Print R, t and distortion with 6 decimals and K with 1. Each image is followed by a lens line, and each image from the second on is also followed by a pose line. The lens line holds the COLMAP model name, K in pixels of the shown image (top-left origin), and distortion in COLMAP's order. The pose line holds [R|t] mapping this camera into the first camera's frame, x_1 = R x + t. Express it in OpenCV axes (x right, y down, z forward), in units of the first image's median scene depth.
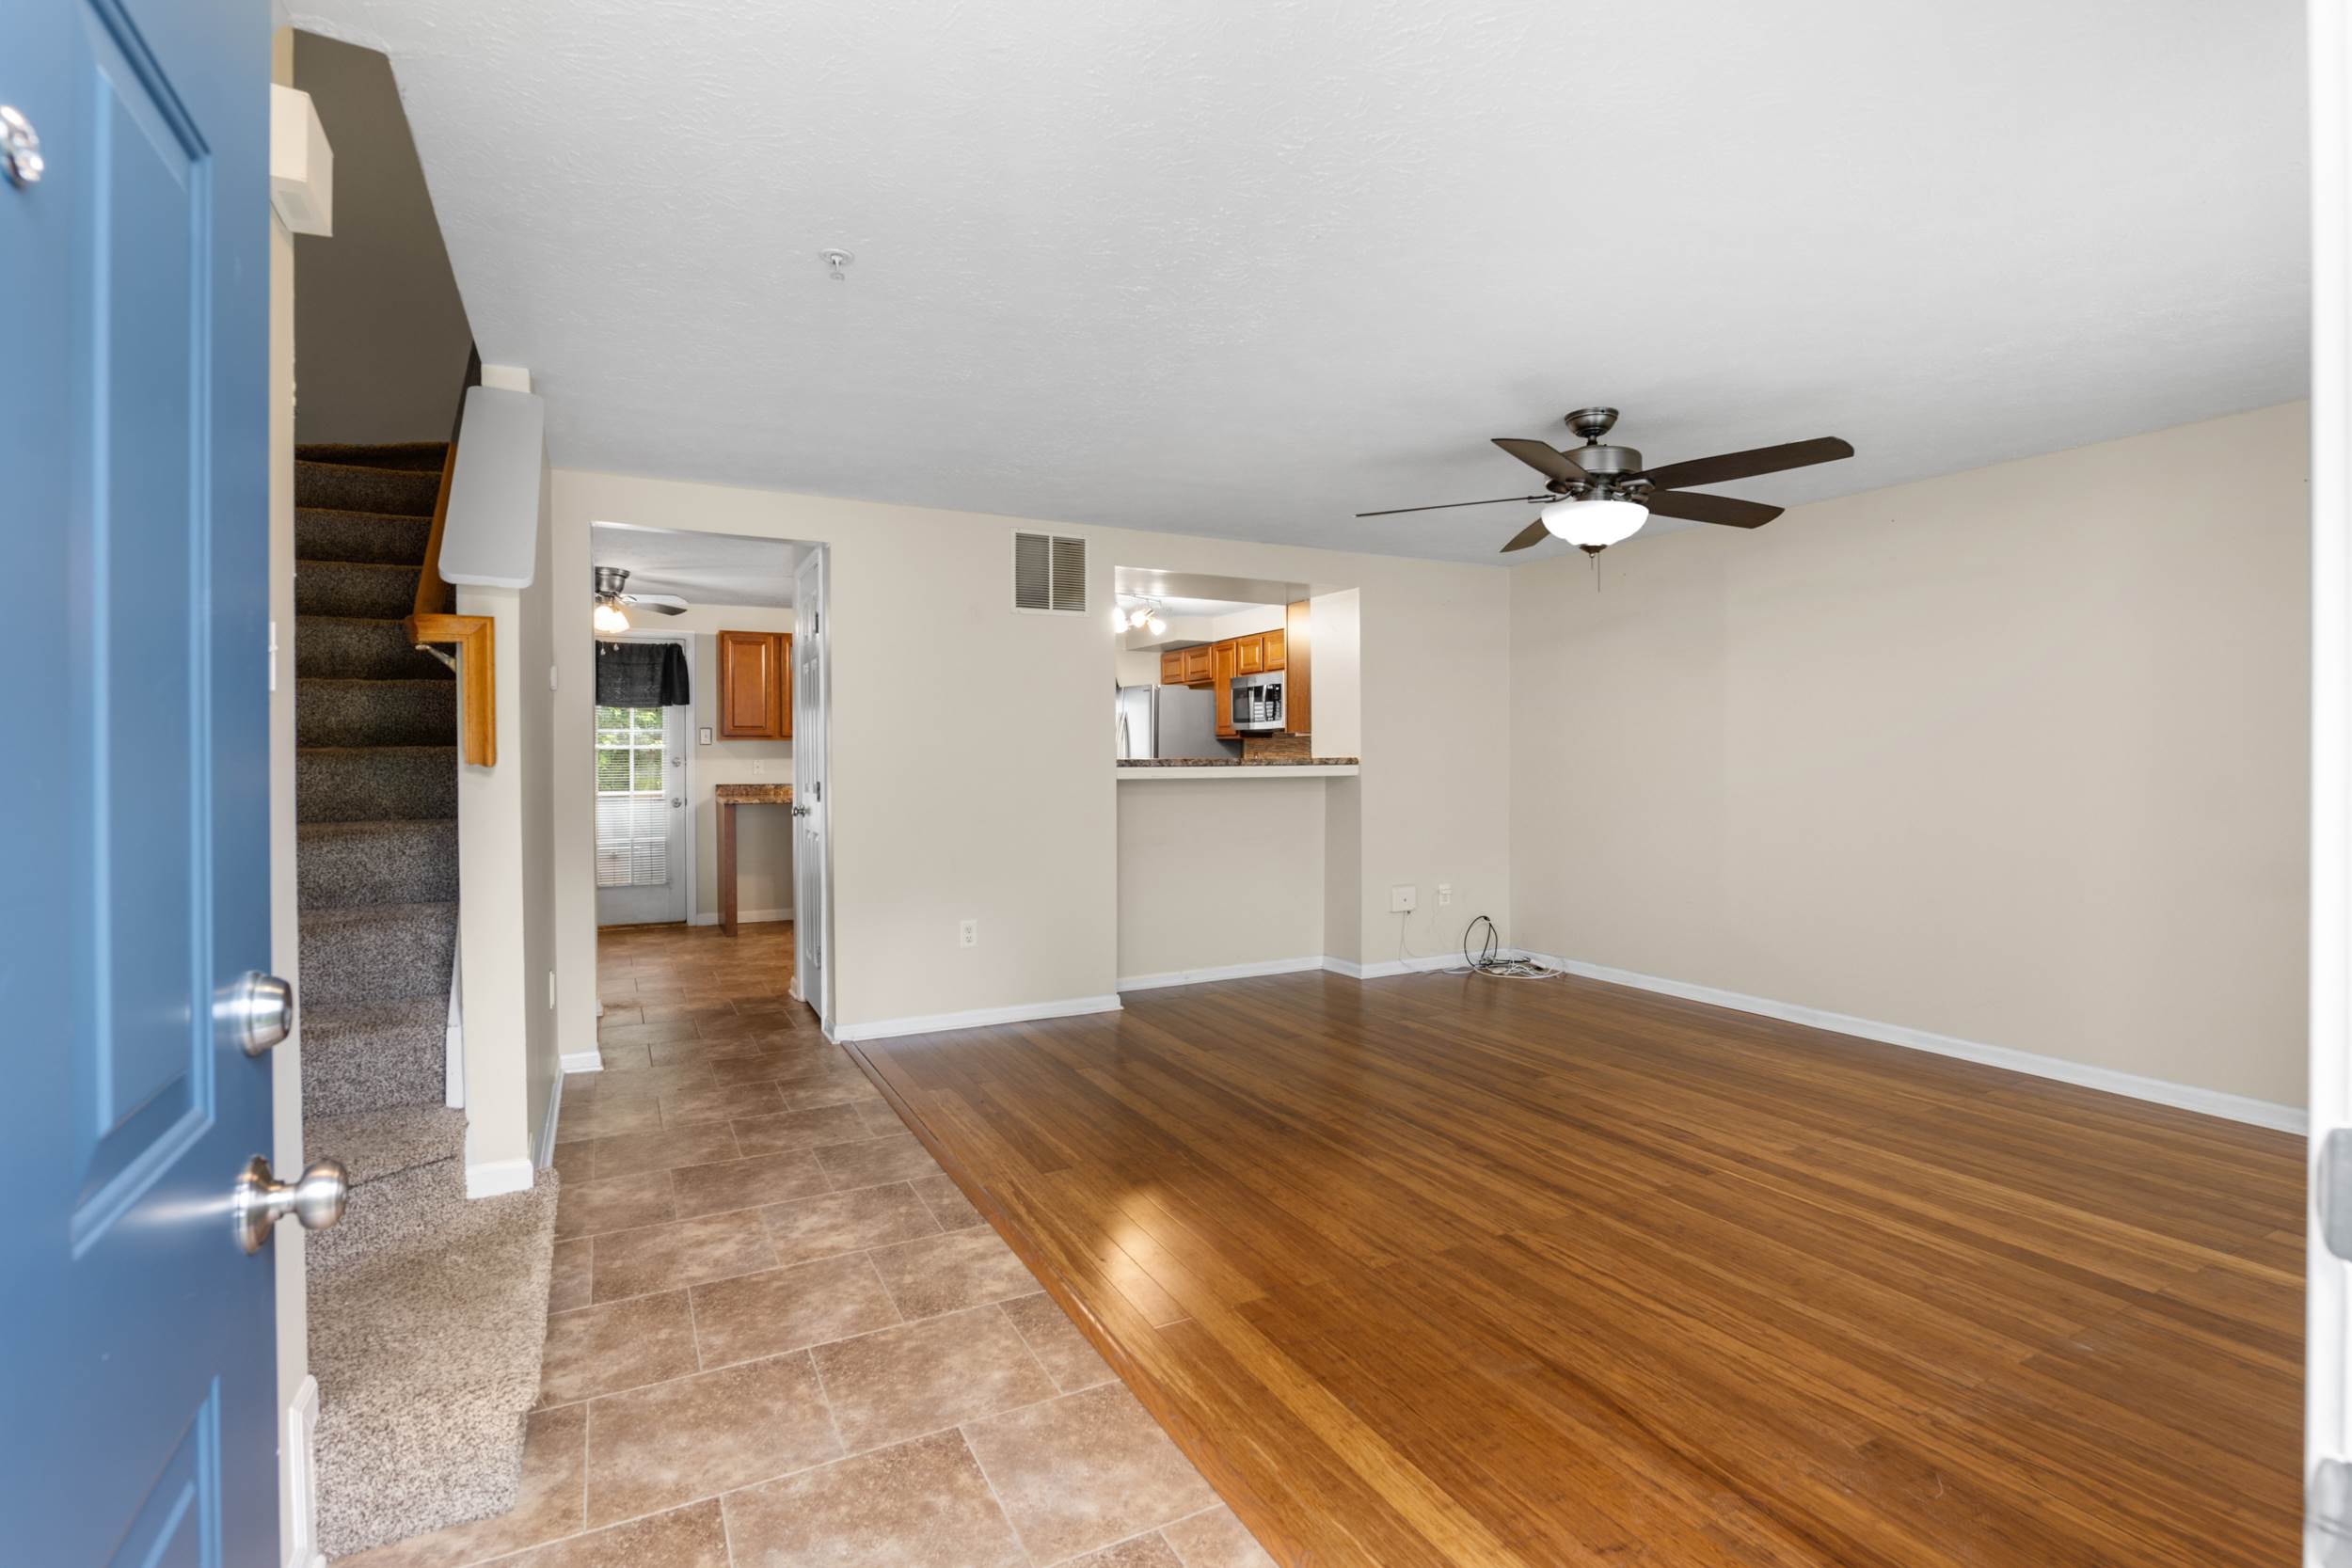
lens RADIAL K [[1096.2, 0, 1179.3], [0, 1096.2, 791.4], [0, 0, 1]] dist [-0.024006, 0.006178]
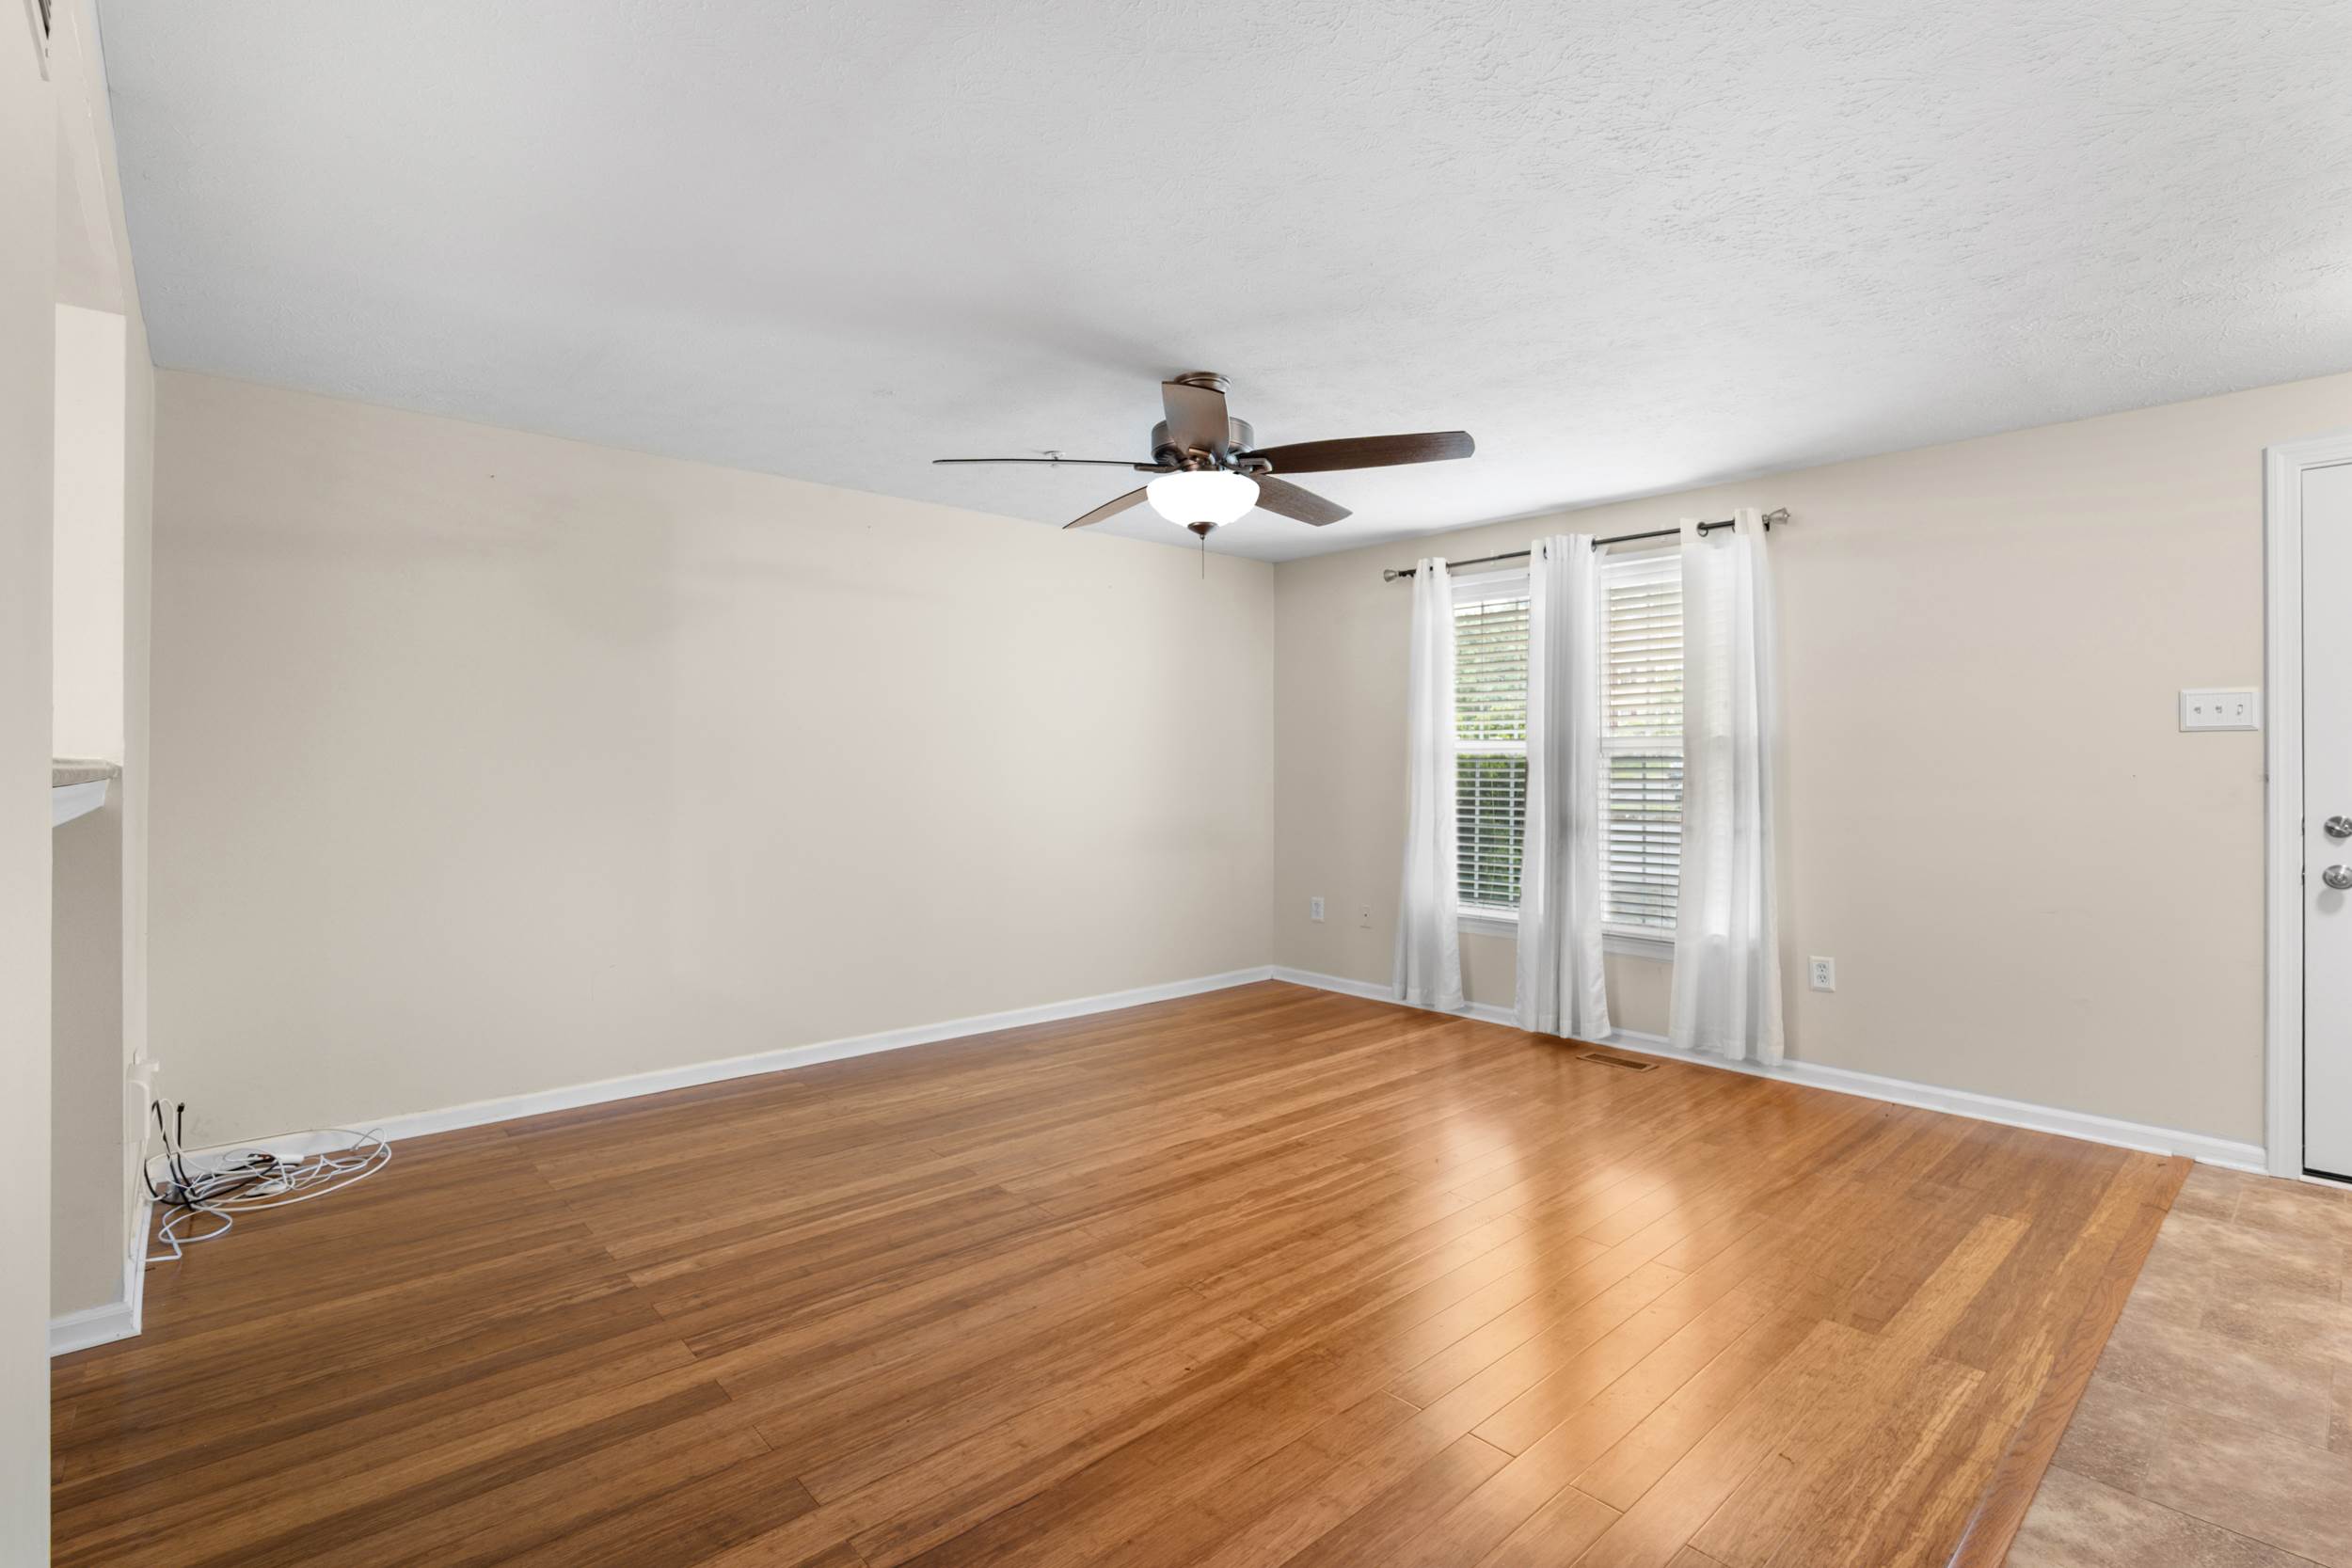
lens RADIAL K [[1096.2, 0, 1179.3], [0, 1096.2, 791.4], [0, 0, 1]] dist [-0.024006, 0.006178]
pose [[-0.245112, -0.015841, 0.969365, -0.529463], [0.030588, 0.999242, 0.024064, -0.031478], [-0.969012, 0.035549, -0.244442, 1.346450]]
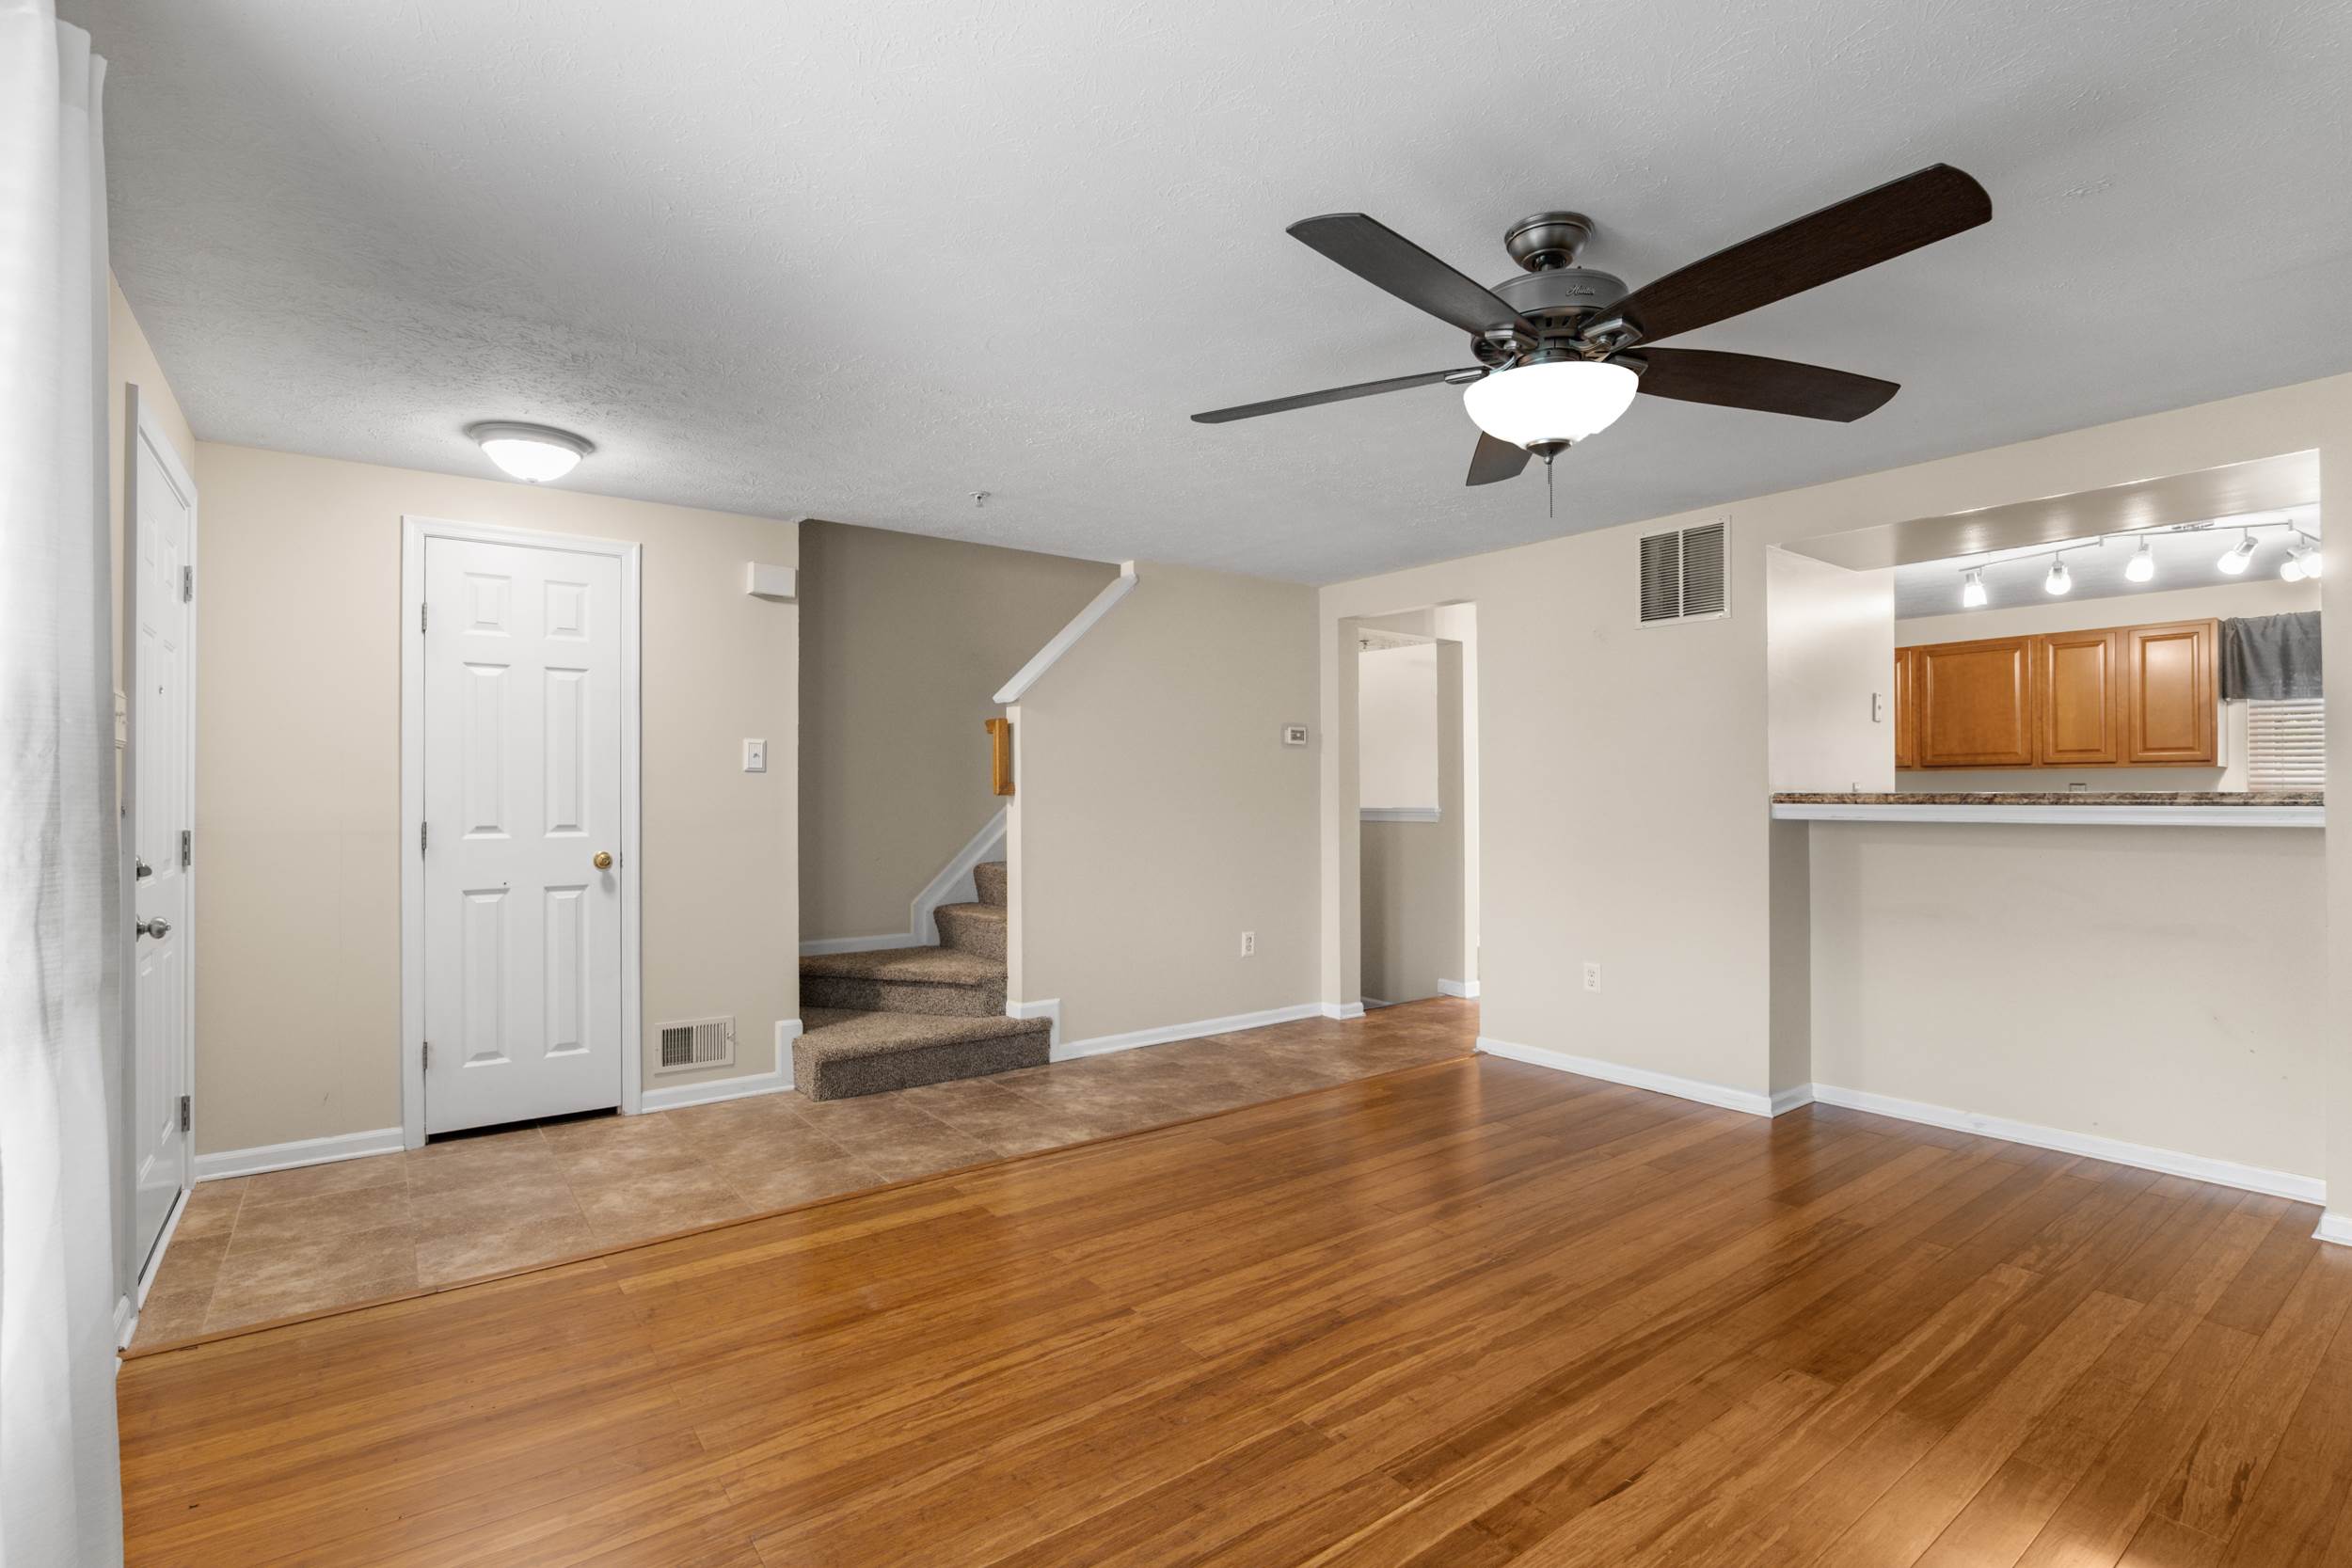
lens RADIAL K [[1096.2, 0, 1179.3], [0, 1096.2, 791.4], [0, 0, 1]] dist [-0.024006, 0.006178]
pose [[0.158325, 0.001118, -0.987386, 1.037555], [-0.031074, 0.999510, -0.003851, -0.023343], [0.986898, 0.031292, 0.158282, 0.755424]]
